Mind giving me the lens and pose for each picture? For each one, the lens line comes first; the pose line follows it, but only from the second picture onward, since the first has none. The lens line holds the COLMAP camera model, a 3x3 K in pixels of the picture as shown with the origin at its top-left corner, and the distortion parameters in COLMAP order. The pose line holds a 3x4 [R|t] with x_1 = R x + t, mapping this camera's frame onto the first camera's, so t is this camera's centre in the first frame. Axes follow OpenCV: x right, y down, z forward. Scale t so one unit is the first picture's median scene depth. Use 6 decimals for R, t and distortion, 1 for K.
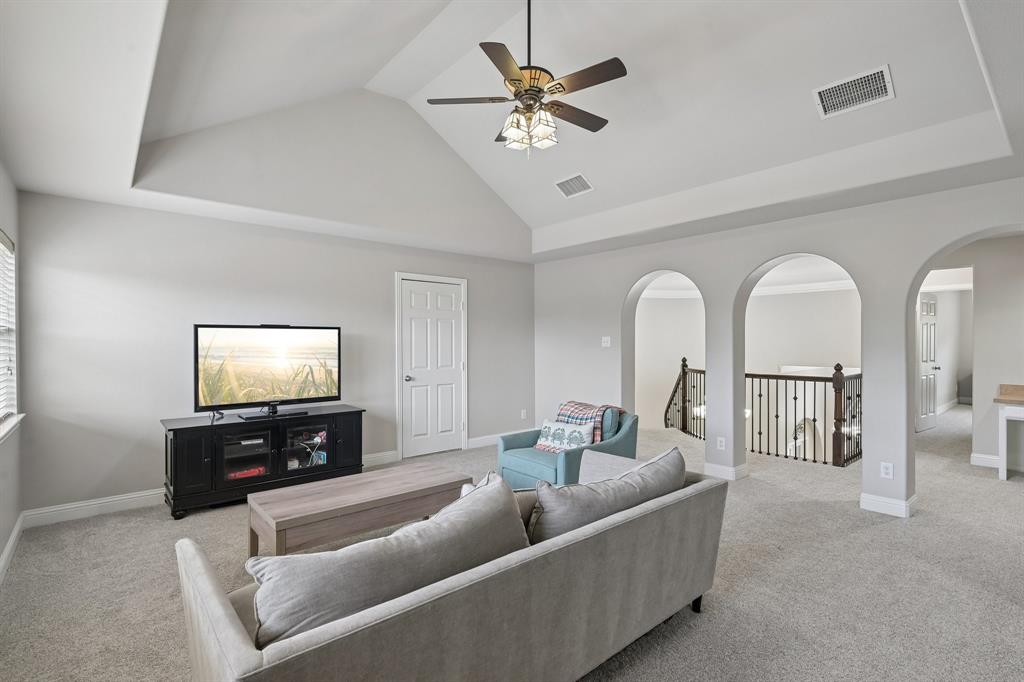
lens RADIAL K [[478.9, 0, 509.2], [0, 478.9, 341.4], [0, 0, 1]] dist [0.001140, -0.000065]
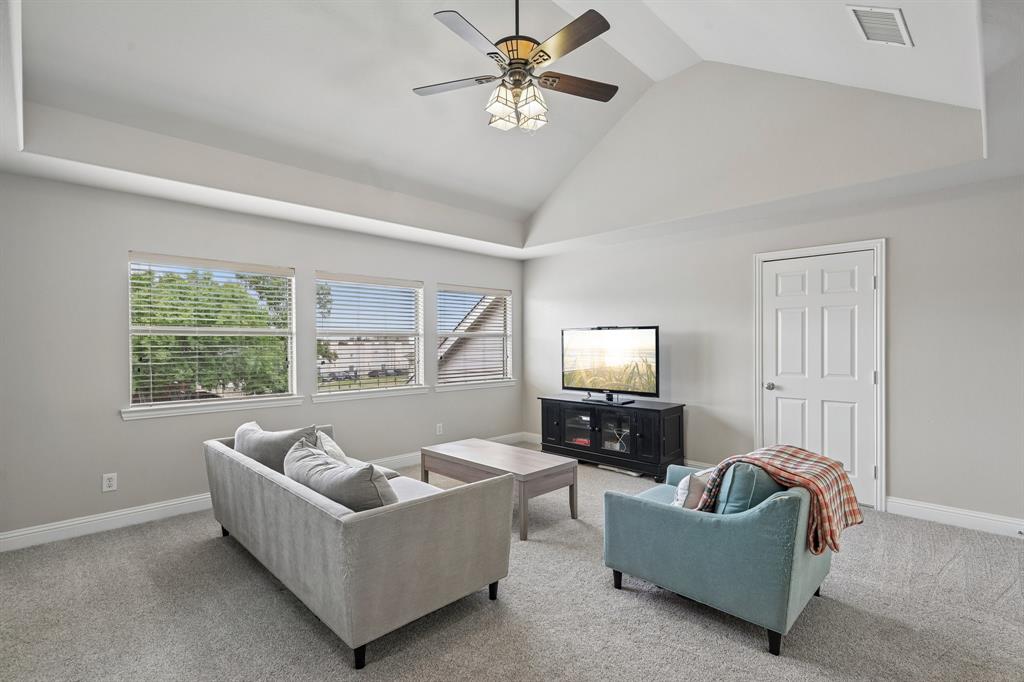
lens RADIAL K [[478.9, 0, 512.6], [0, 478.9, 340.5], [0, 0, 1]] dist [0.001140, -0.000065]
pose [[0.077848, 0.000017, -0.996965, 0.544090], [0.009078, 0.999959, 0.000725, -0.002179], [0.996924, -0.009107, 0.077845, 0.519936]]
